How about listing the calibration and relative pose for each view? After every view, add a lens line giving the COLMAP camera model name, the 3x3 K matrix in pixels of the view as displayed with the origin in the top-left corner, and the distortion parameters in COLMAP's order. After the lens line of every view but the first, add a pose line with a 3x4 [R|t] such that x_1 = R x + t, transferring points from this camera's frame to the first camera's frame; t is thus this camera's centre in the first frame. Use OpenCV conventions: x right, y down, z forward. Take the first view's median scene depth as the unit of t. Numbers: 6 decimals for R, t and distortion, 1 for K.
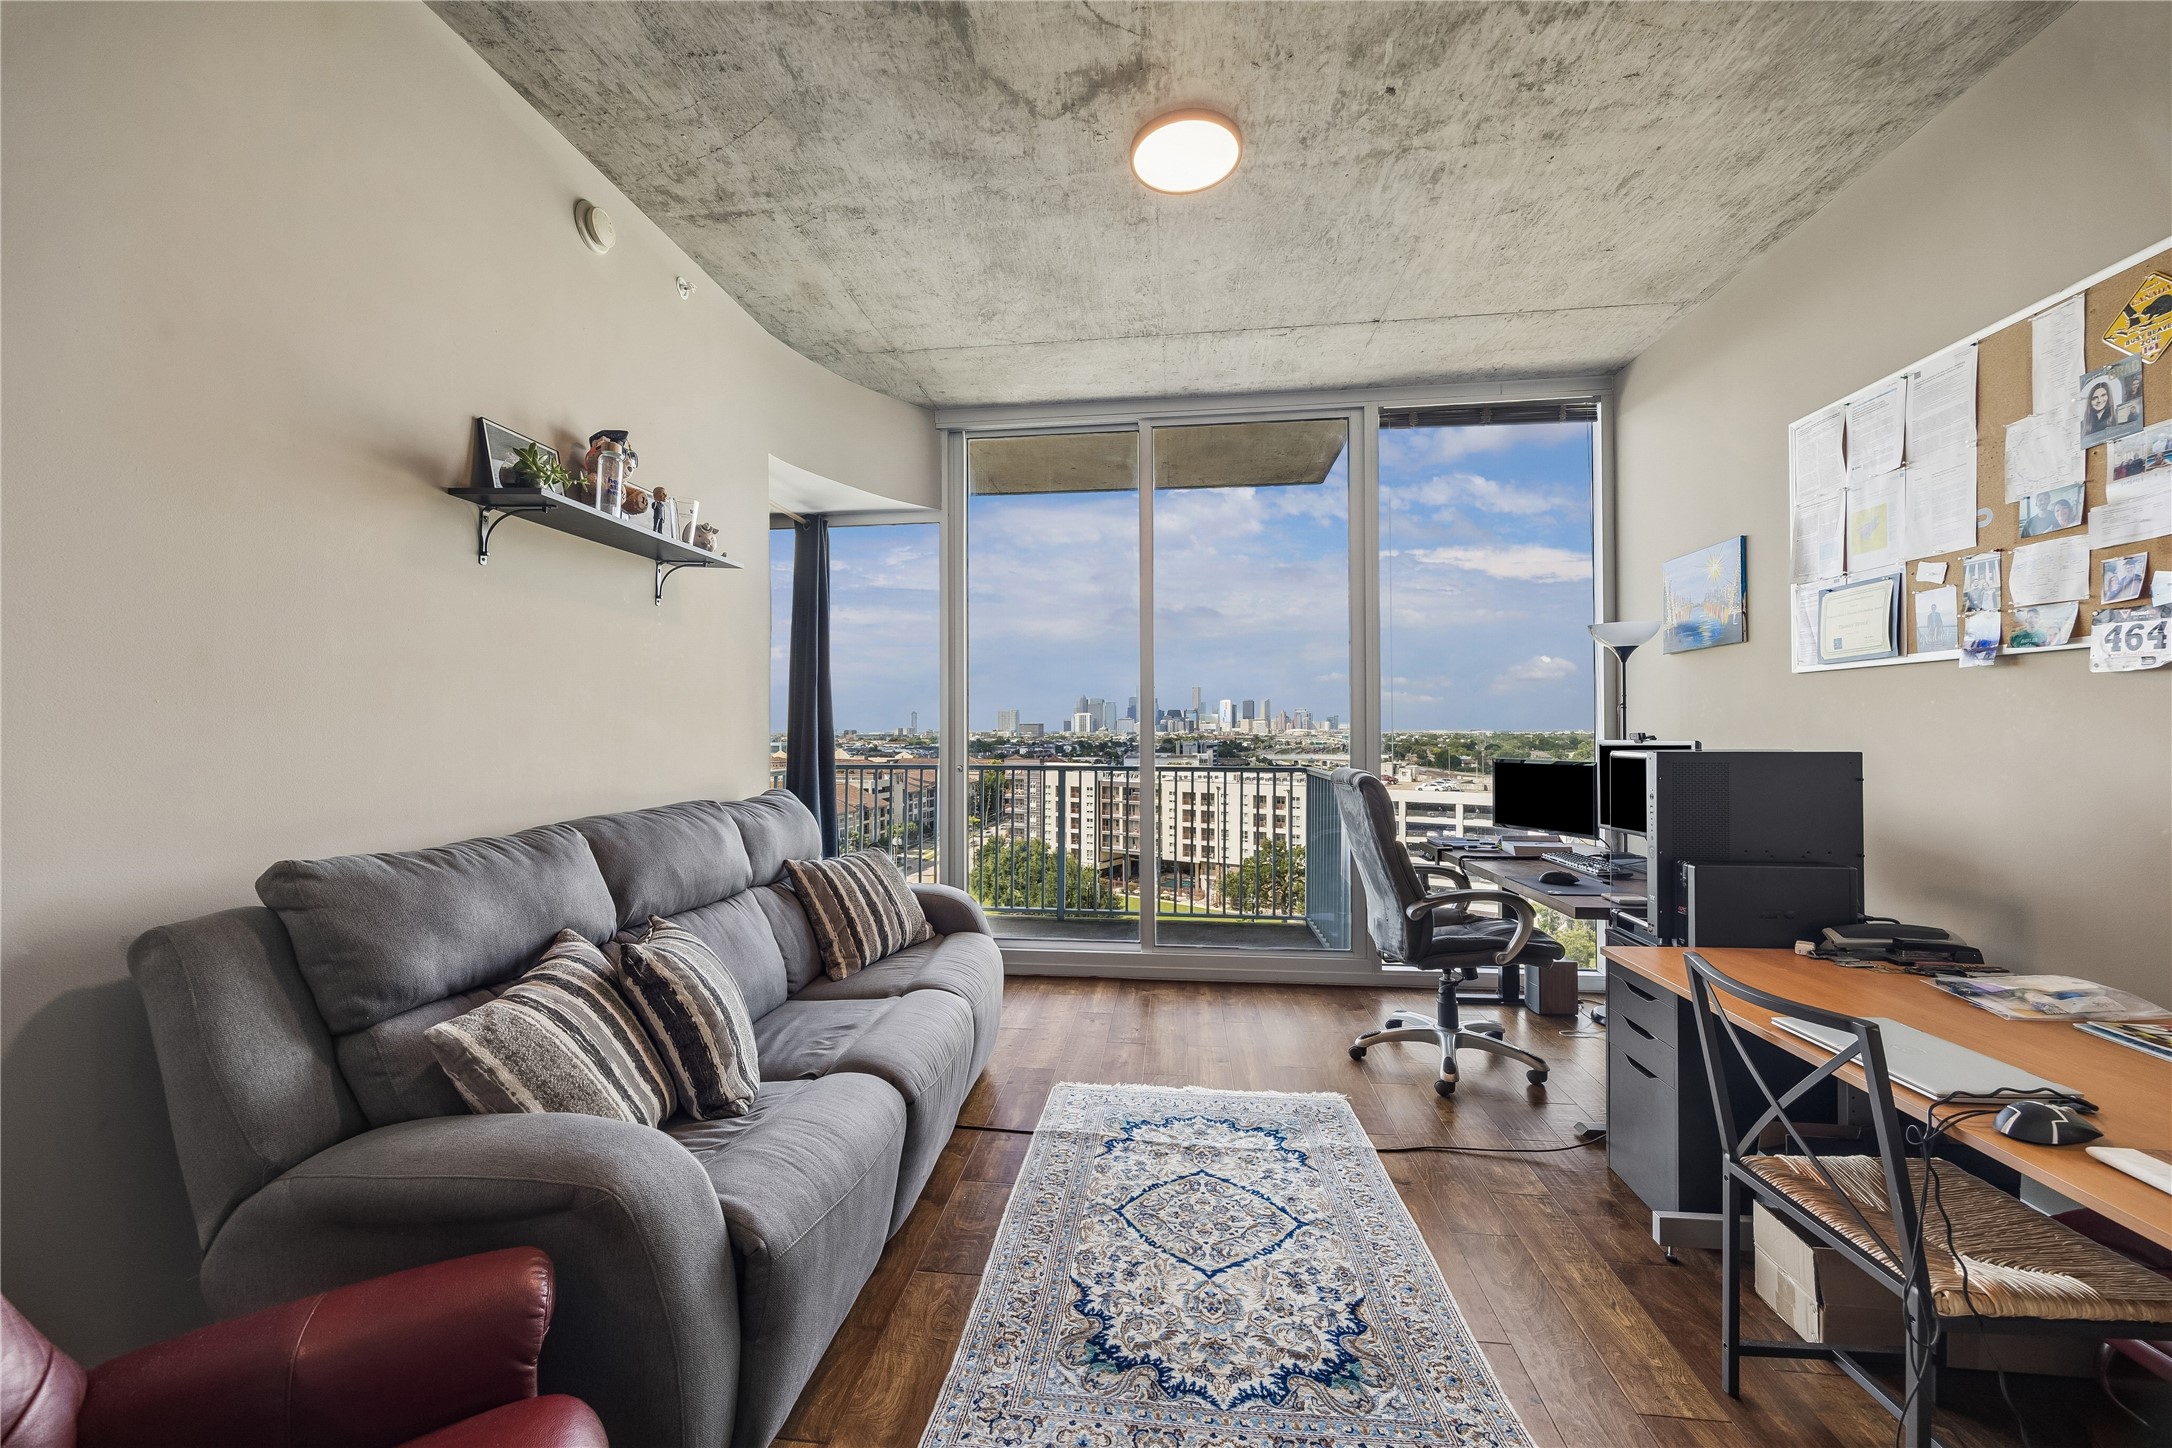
lens RADIAL K [[835.4, 0, 1070.7], [0, 835.4, 724.0], [0, 0, 1]] dist [-0.001752, -0.000321]
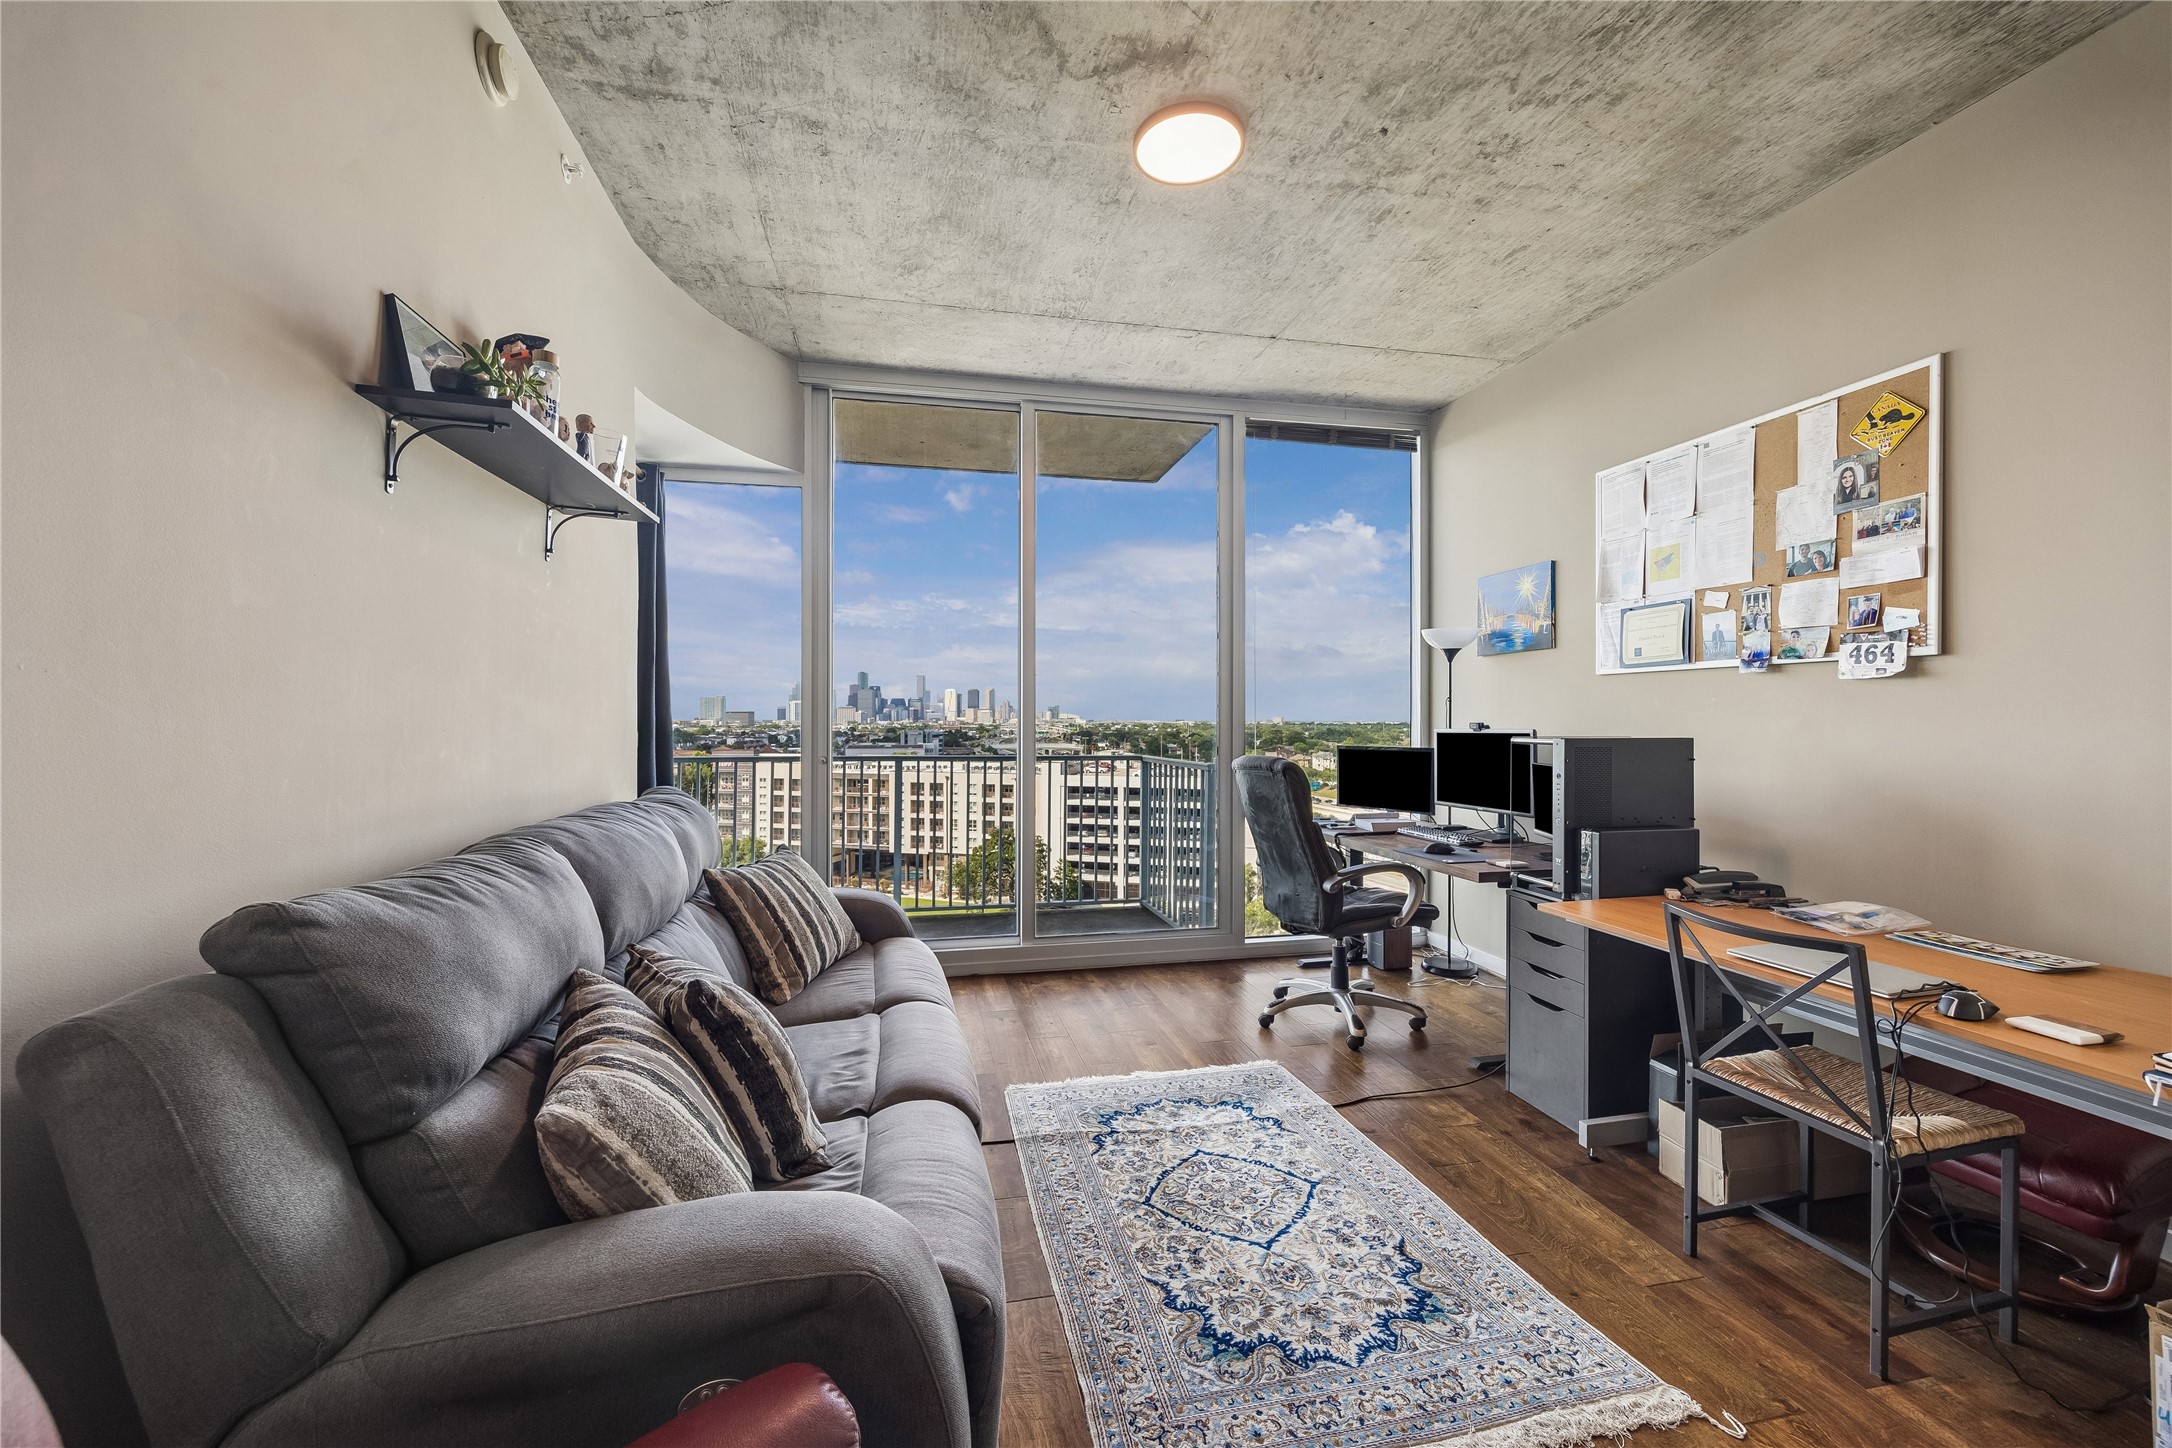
lens RADIAL K [[846.0, 0, 1077.9], [0, 846.0, 719.5], [0, 0, 1]] dist [-0.000280, 0.000298]
pose [[0.945542, 0.003528, 0.325480, -0.292802], [-0.005964, 0.999961, 0.006487, 0.002120], [-0.325445, -0.008075, 0.945527, 0.068050]]
